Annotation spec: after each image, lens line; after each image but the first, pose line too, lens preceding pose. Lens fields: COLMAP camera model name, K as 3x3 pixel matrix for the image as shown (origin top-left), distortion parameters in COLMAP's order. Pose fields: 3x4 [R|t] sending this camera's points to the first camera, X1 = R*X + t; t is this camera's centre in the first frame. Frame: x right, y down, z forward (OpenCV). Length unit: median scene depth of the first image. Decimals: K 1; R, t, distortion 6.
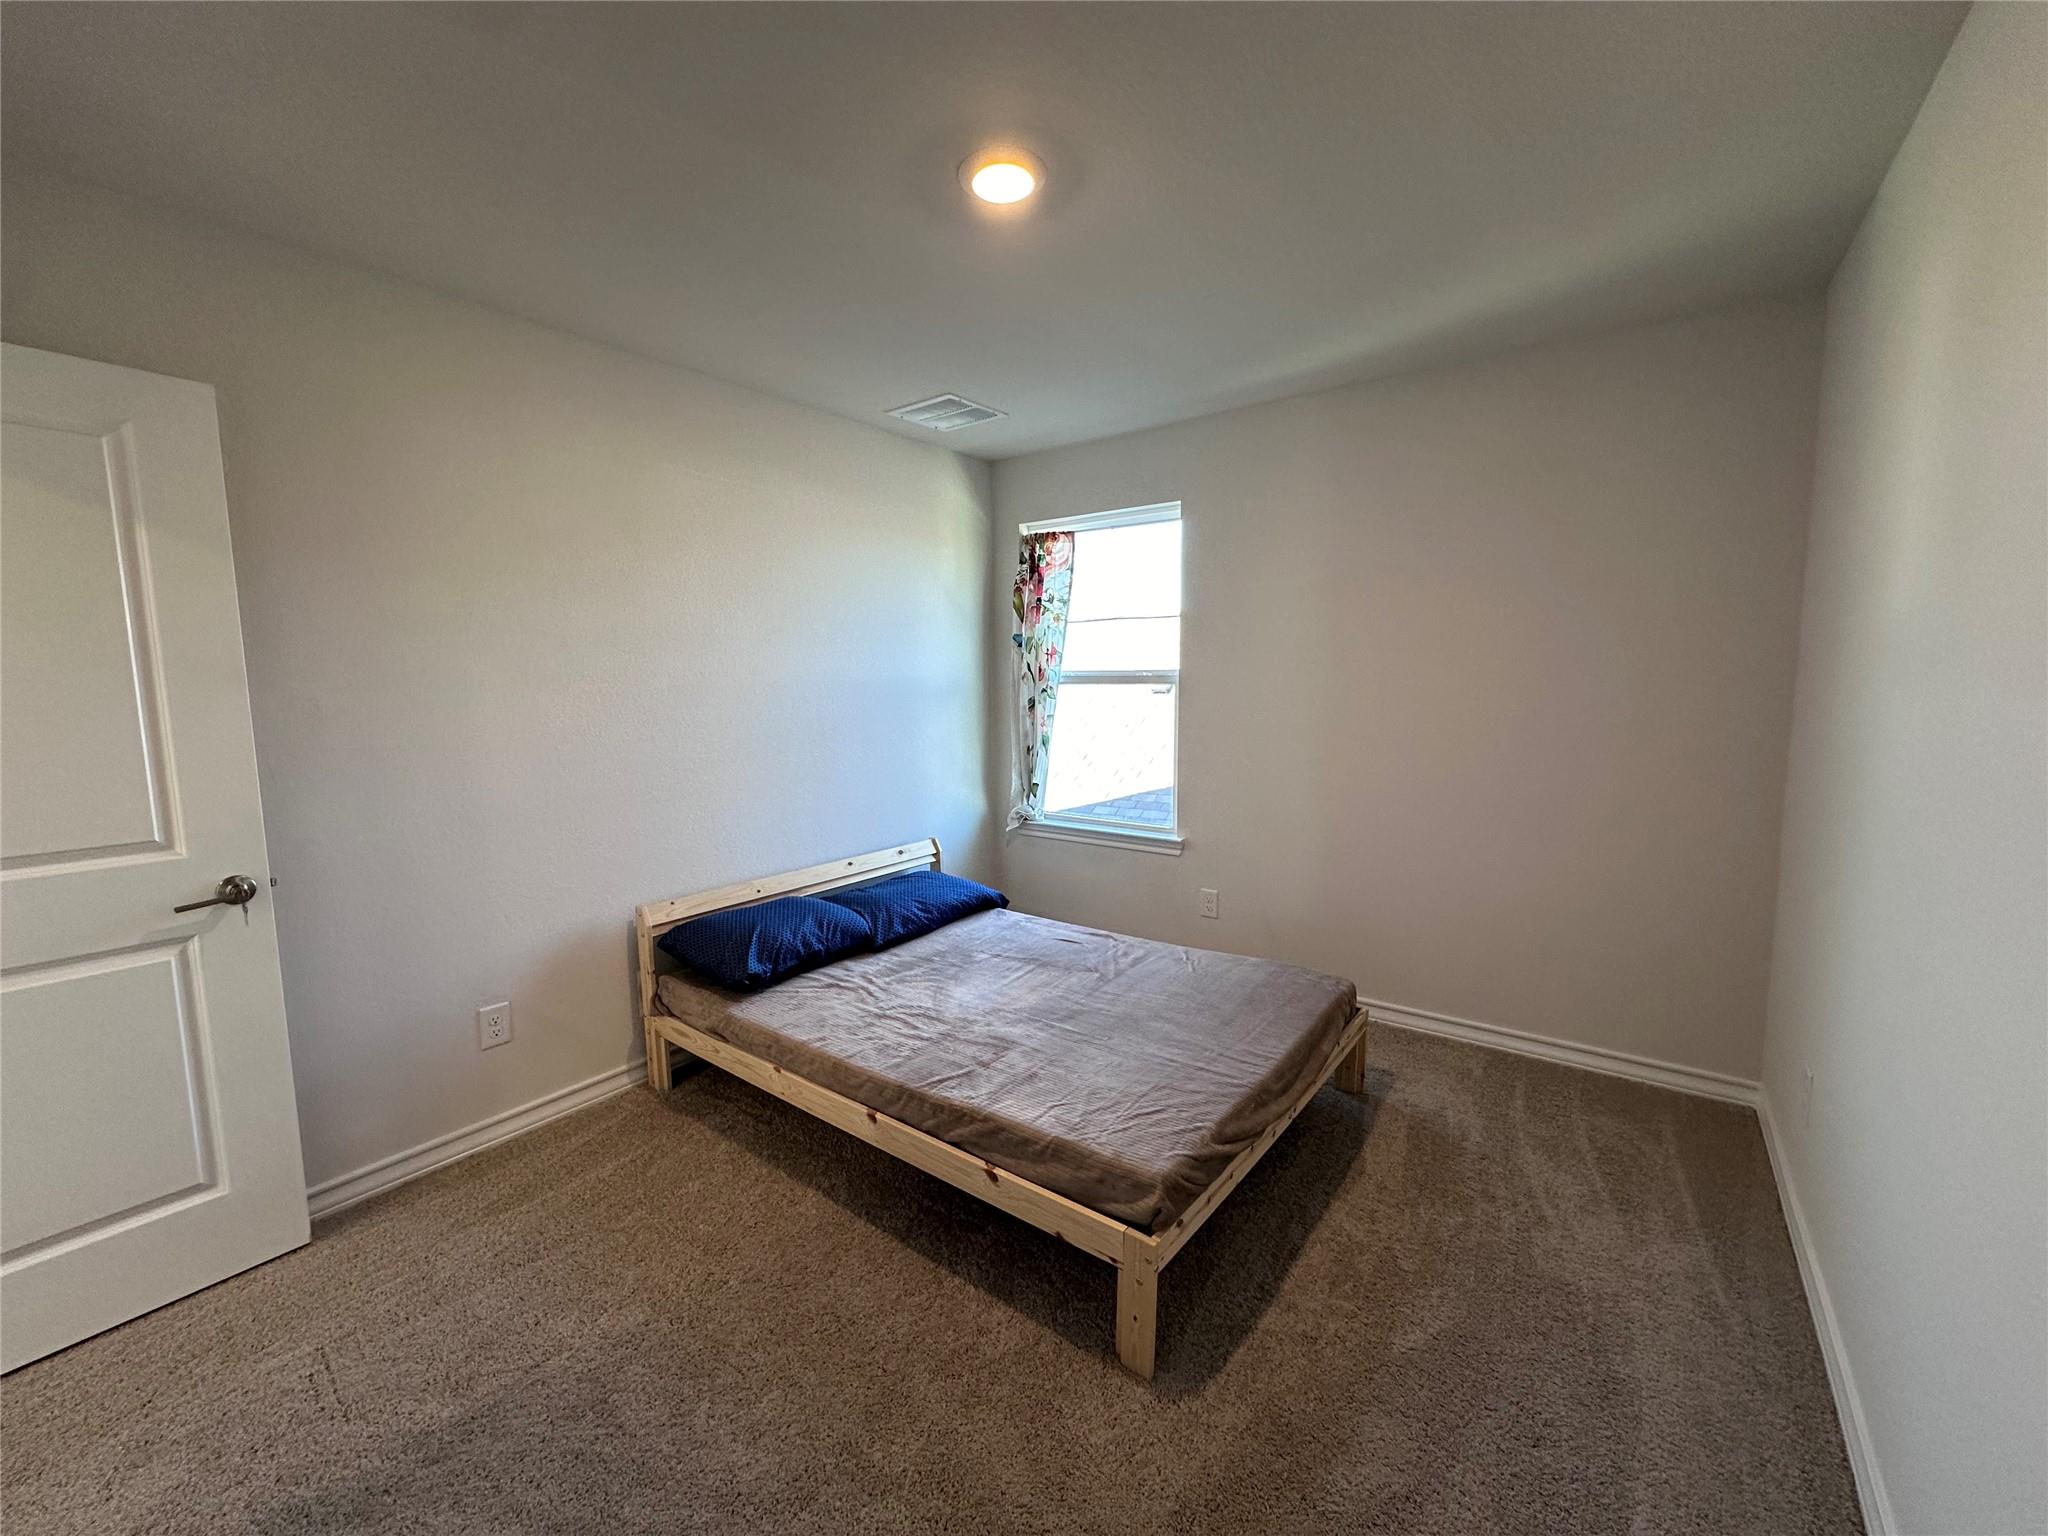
lens RADIAL K [[815.2, 0, 1024.5], [0, 815.2, 764.8], [0, 0, 1]] dist [-0.004826, 0.000475]
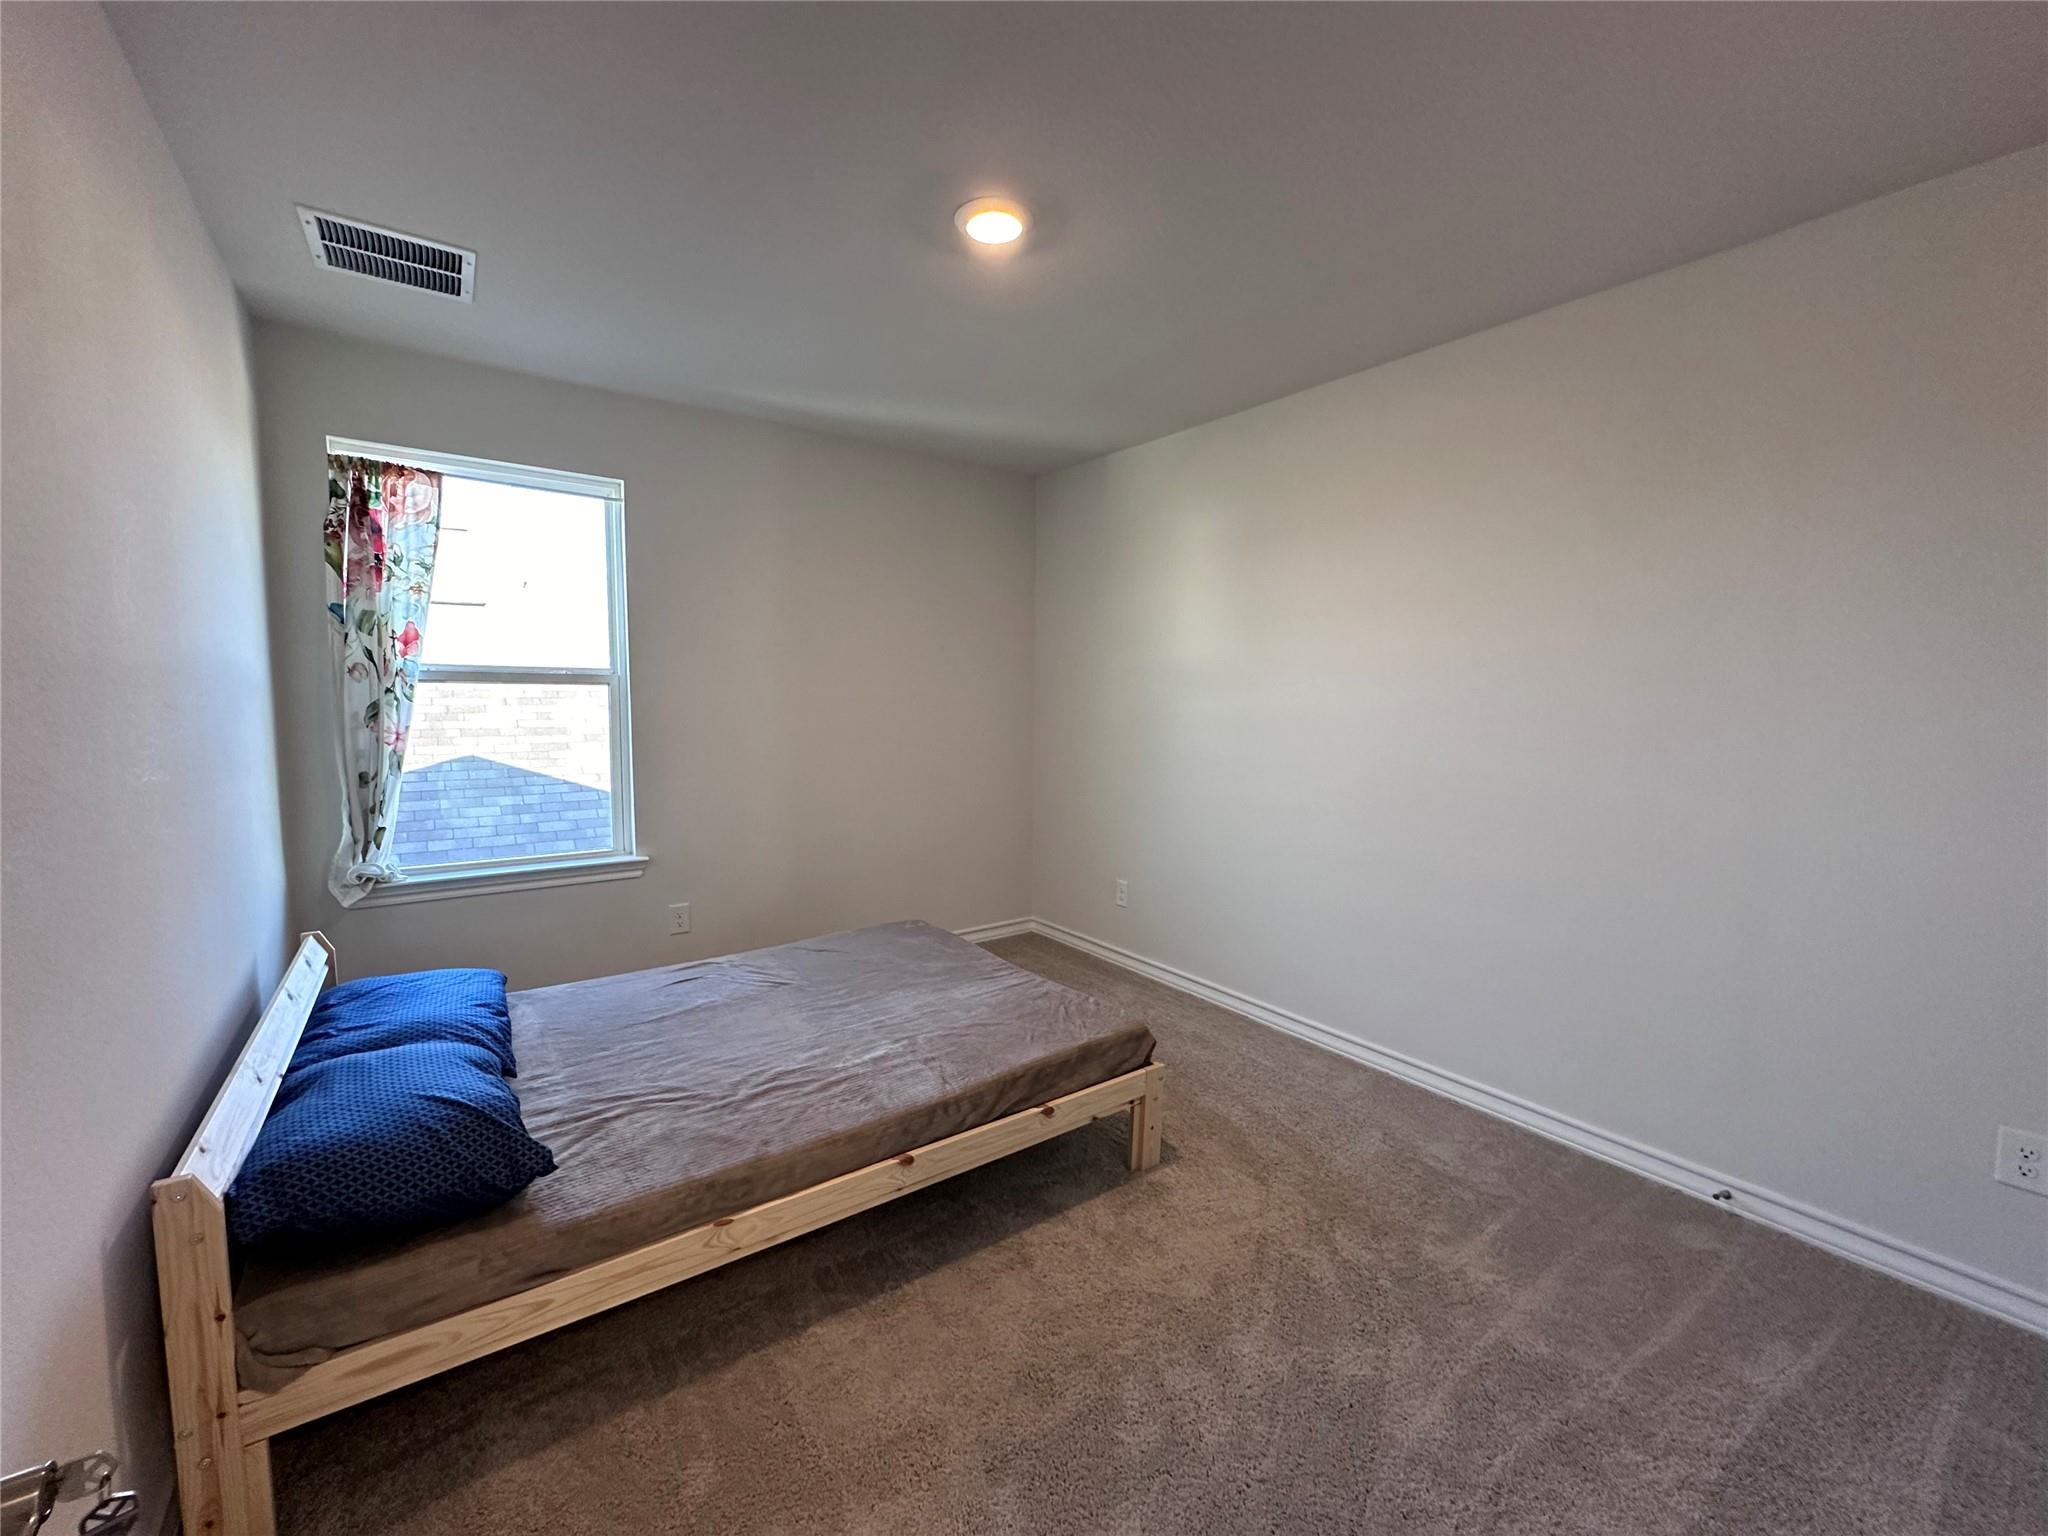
lens RADIAL K [[815.2, 0, 1024.5], [0, 815.2, 764.8], [0, 0, 1]] dist [-0.004826, 0.000475]
pose [[0.284867, -0.067099, 0.956216, -0.499484], [0.087929, 0.995170, 0.043638, -0.012070], [-0.954526, 0.071648, 0.289391, 0.304373]]
